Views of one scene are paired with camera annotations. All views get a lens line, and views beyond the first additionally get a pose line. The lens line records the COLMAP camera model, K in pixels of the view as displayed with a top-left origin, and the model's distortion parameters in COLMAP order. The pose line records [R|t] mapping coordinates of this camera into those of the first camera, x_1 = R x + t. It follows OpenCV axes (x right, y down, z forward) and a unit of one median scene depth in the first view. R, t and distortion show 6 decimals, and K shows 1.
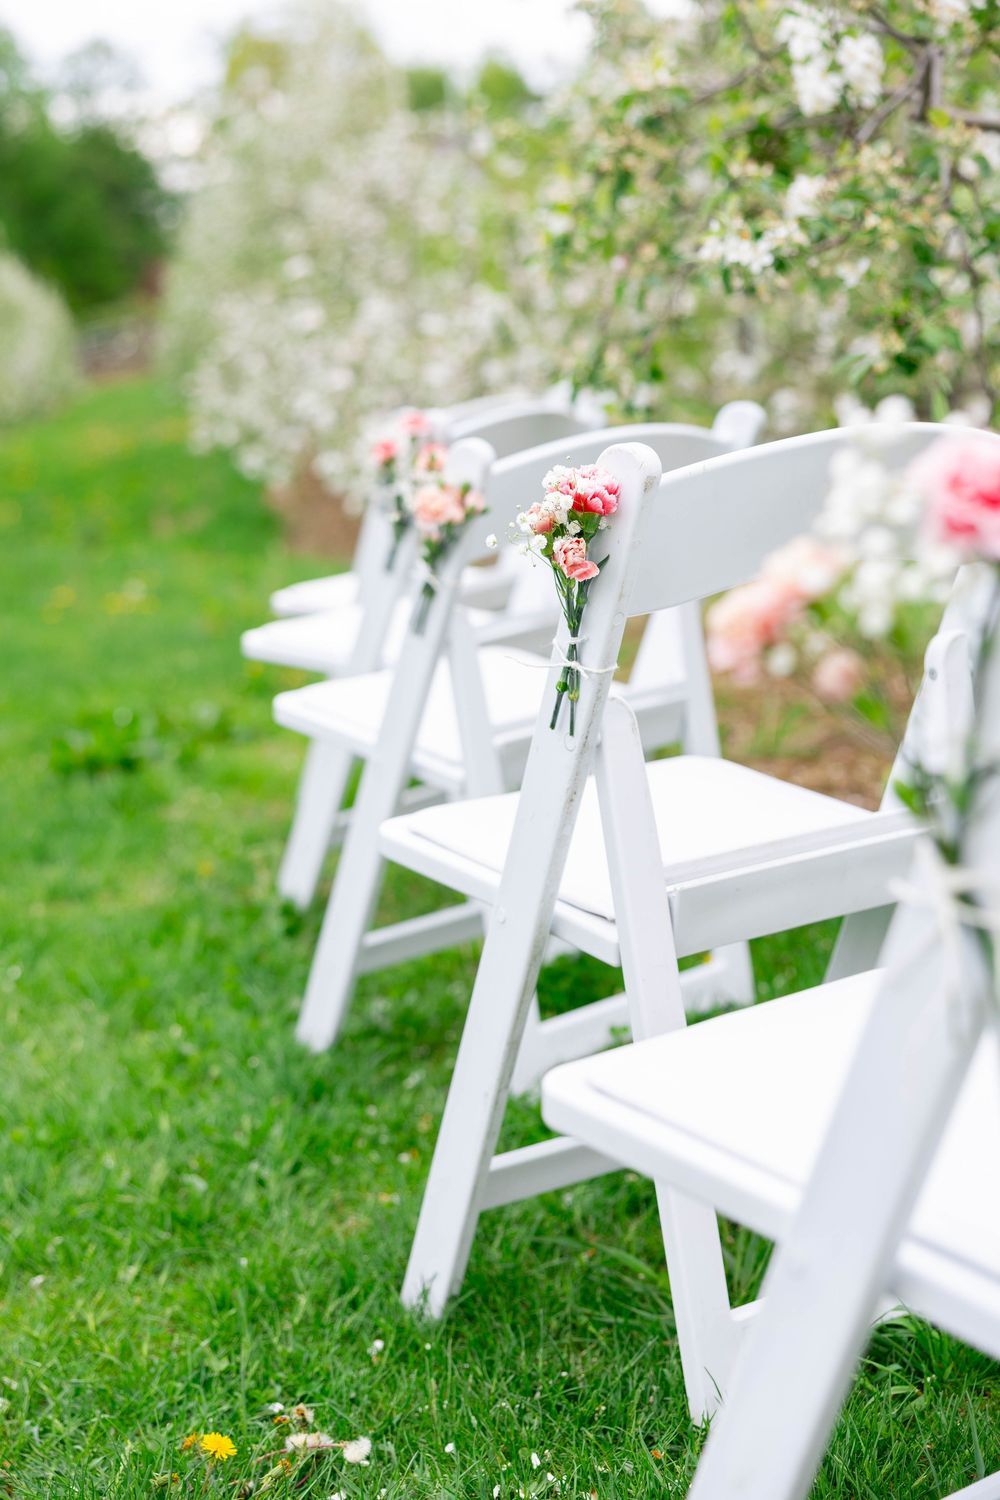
lens RADIAL K [[2152.0, 0, 500.0], [0, 2152.0, 750.0], [0, 0, 1]] dist [-0.010479, -0.023589]
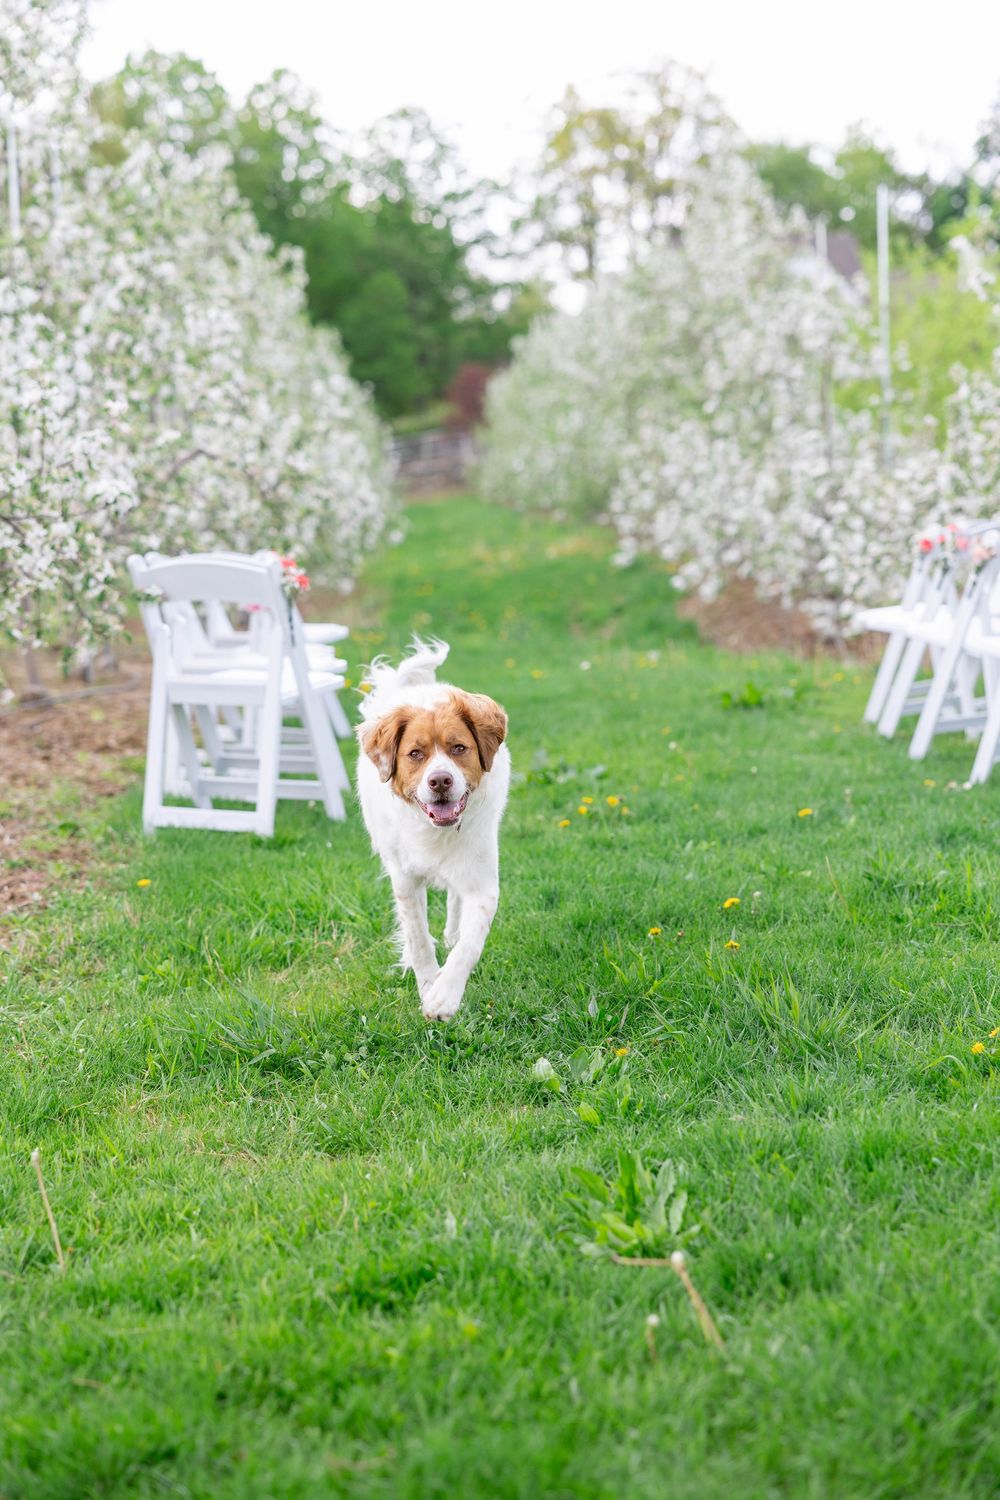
lens RADIAL K [[2996.5, 0, 500.0], [0, 2996.5, 750.0], [0, 0, 1]] dist [0.038153, 0.042337]
pose [[0.993829, 0.041266, -0.102964, -0.200014], [-0.050267, 0.994991, -0.086406, 0.435201], [0.098883, 0.091048, 0.990925, -2.493346]]
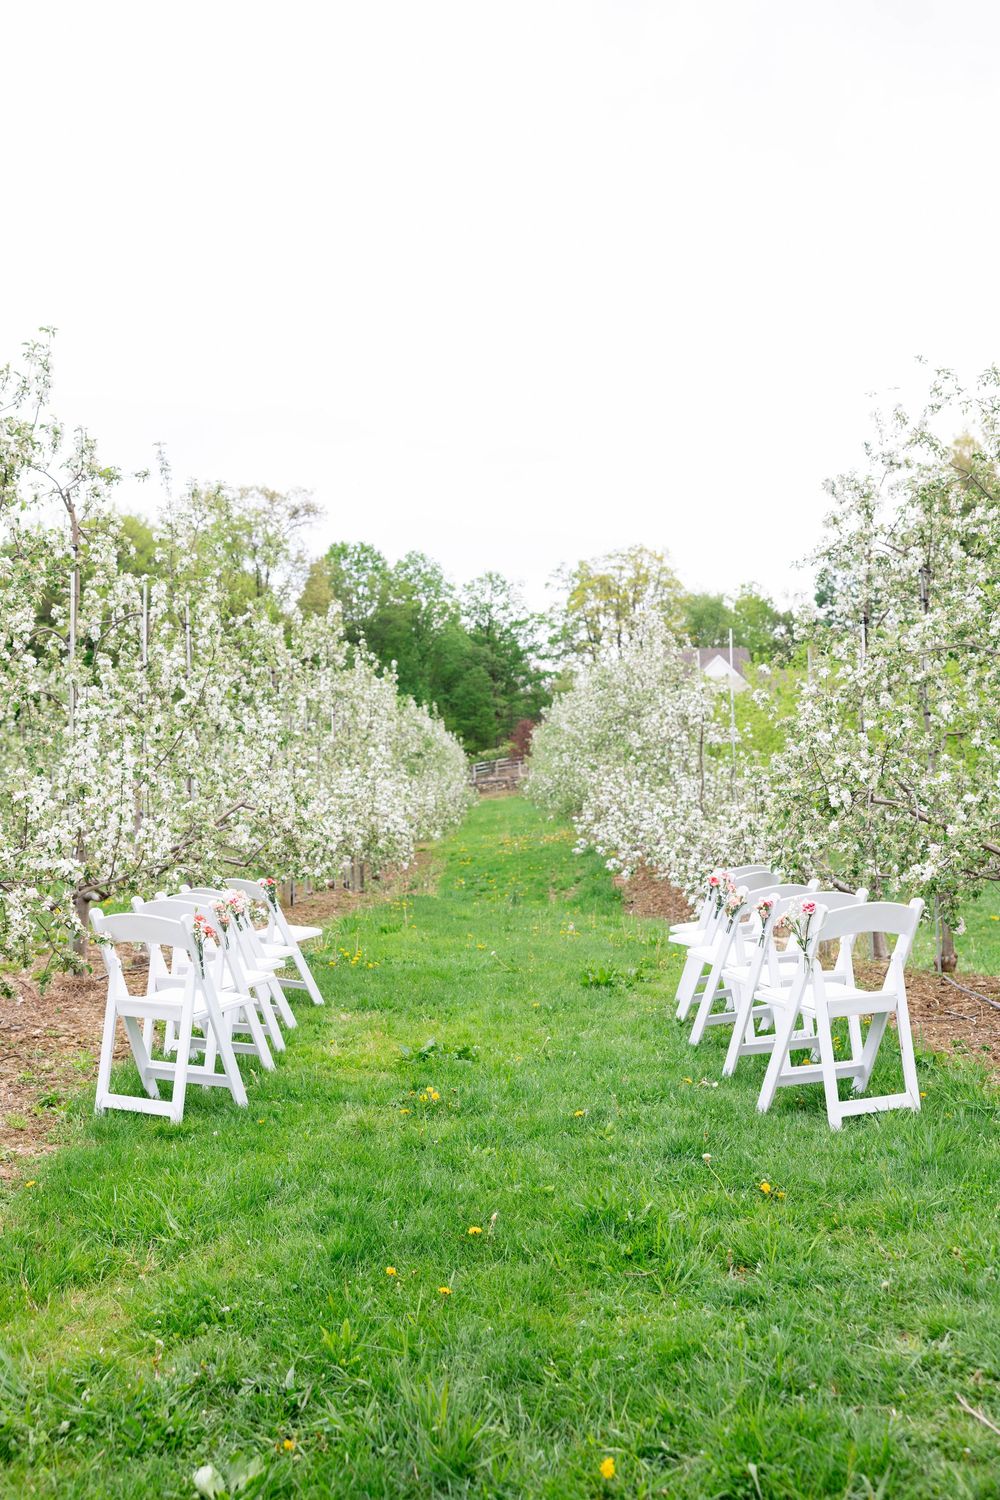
lens RADIAL K [[1661.1, 0, 500.0], [0, 1661.1, 750.0], [0, 0, 1]] dist [0.081236, -0.009483]
pose [[0.987982, 0.042347, -0.148656, -0.009037], [-0.070097, 0.979908, -0.186726, 0.186224], [0.137762, 0.194902, 0.971100, -1.794692]]
